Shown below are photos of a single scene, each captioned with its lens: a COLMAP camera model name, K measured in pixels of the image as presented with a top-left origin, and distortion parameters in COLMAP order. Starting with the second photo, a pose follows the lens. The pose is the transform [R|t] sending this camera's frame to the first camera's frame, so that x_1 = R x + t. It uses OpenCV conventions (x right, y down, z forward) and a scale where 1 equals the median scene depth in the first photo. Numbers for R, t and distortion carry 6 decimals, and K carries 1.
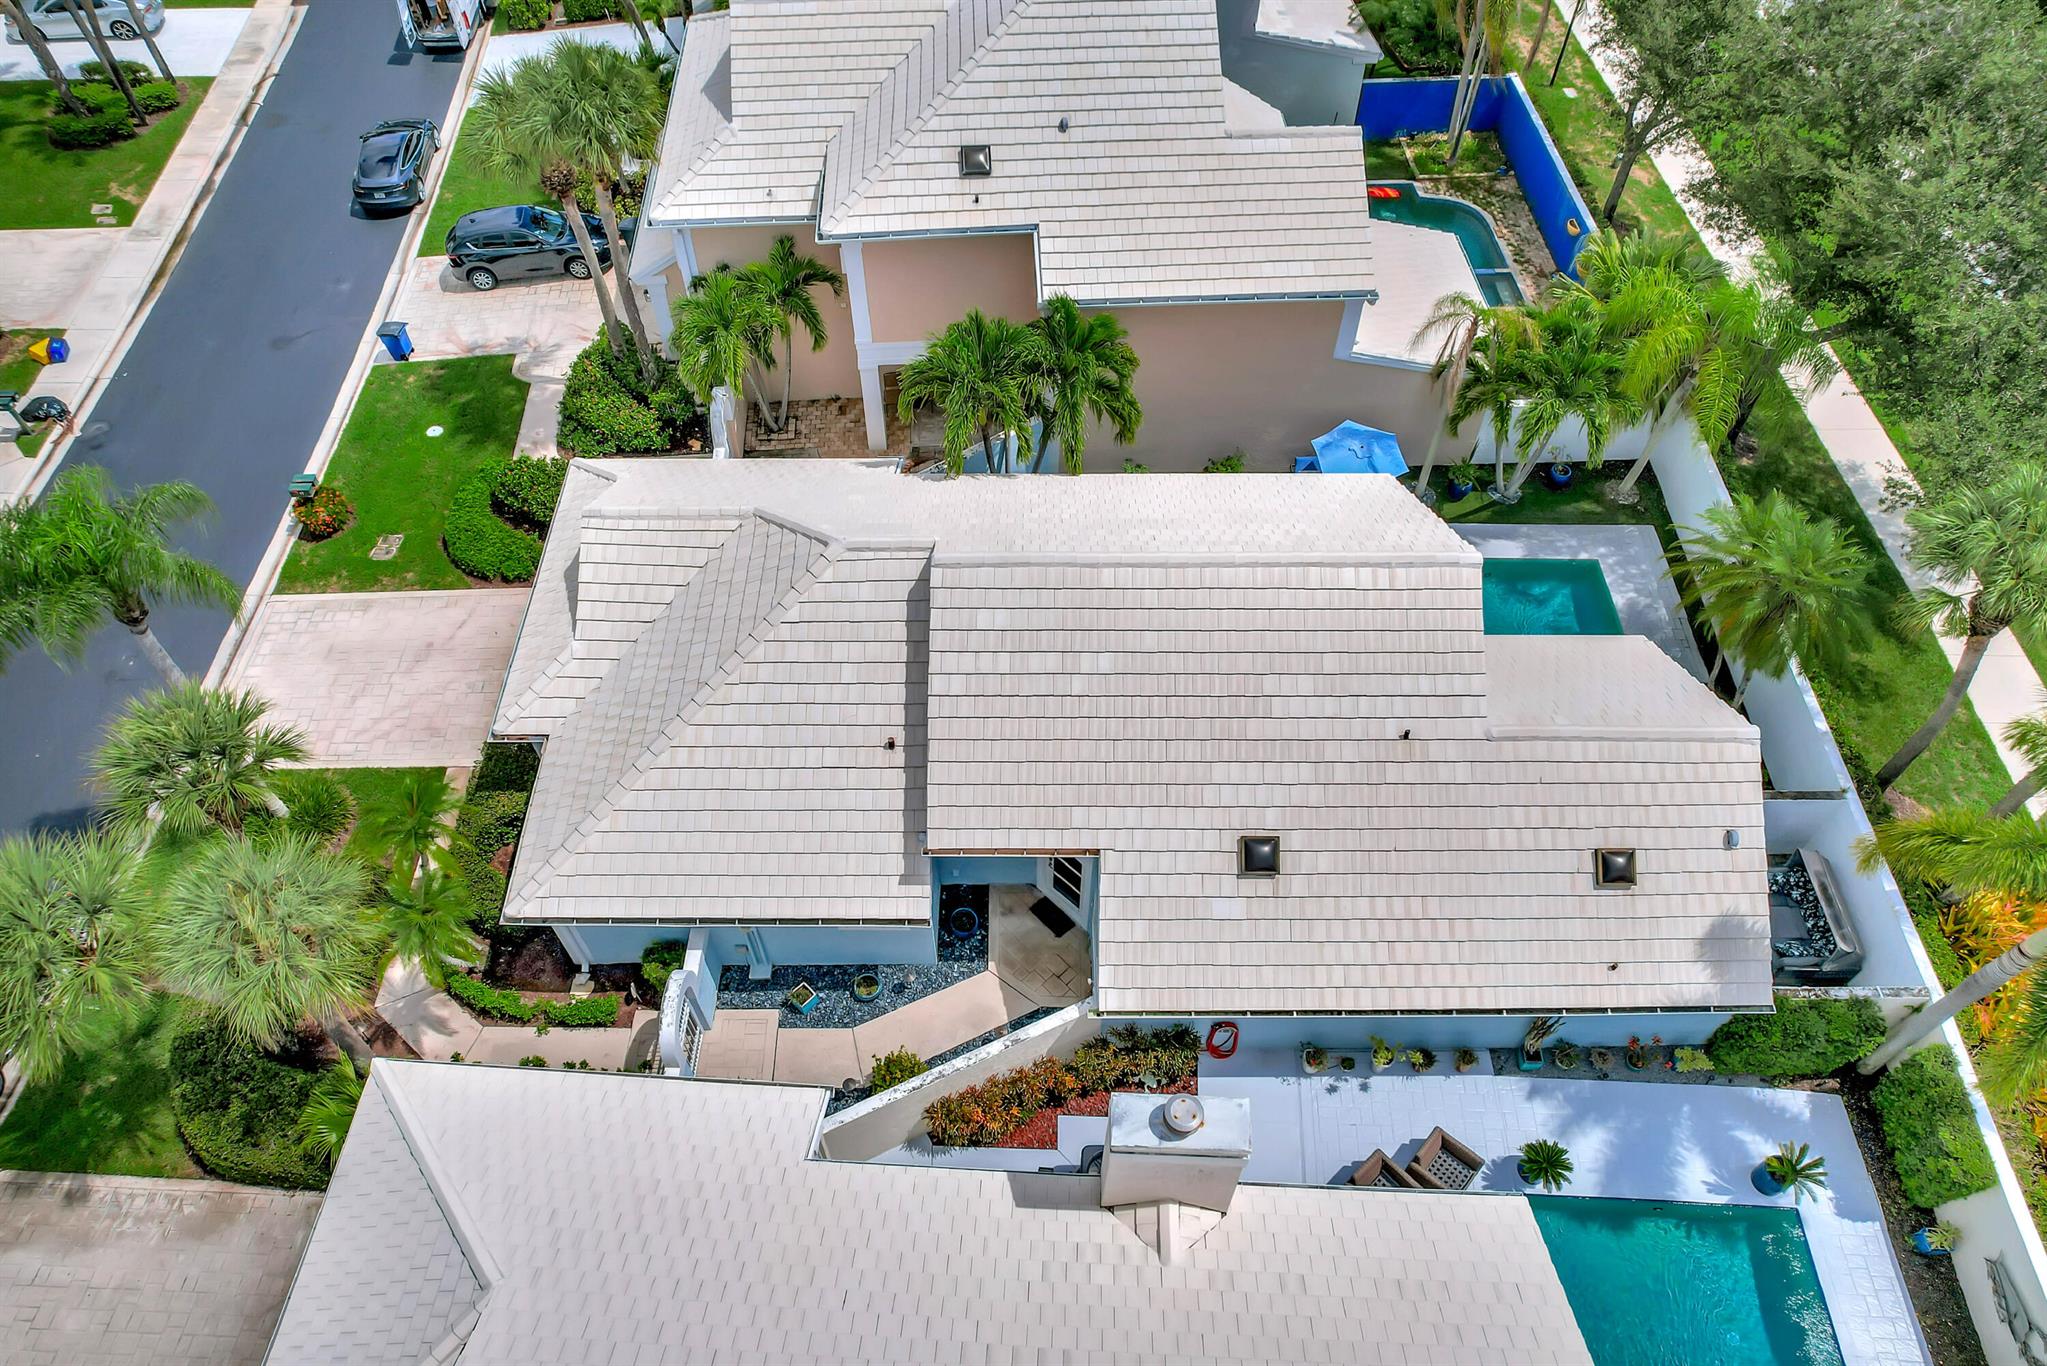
lens RADIAL K [[1360.4, 0, 1028.7], [0, 1360.4, 688.8], [0, 0, 1]] dist [-0.041820, 0.029633]
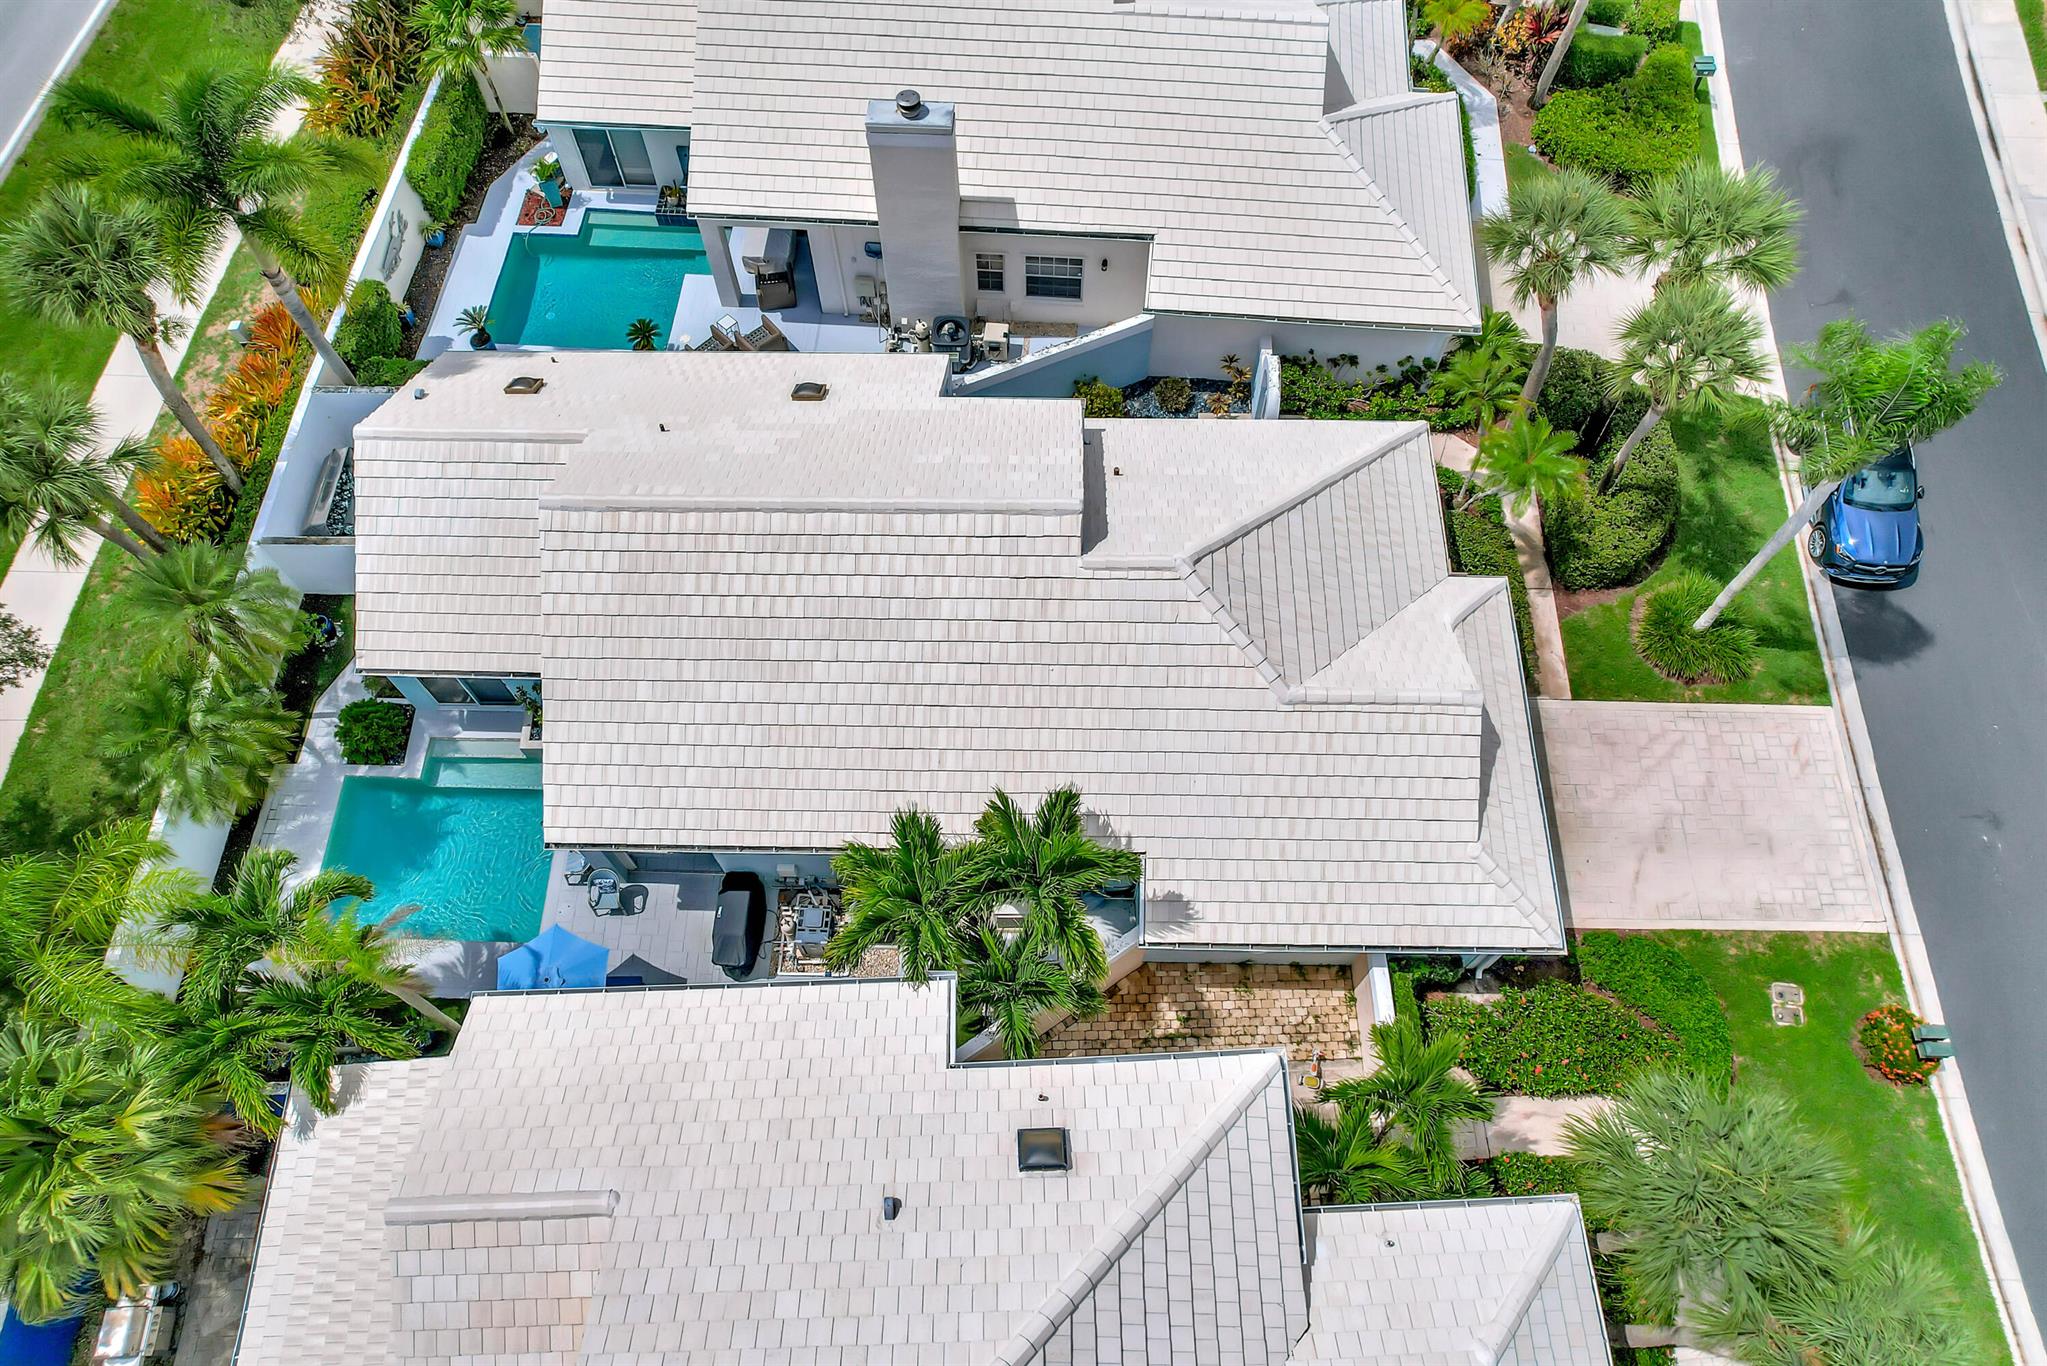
lens RADIAL K [[1360.4, 0, 1021.0], [0, 1360.4, 683.9], [0, 0, 1]] dist [-0.041820, 0.029633]
pose [[-0.999879, -0.000105, 0.015526, -0.037609], [0.014128, -0.420959, 0.906969, -0.851168], [0.006441, 0.907079, 0.420910, 0.552242]]
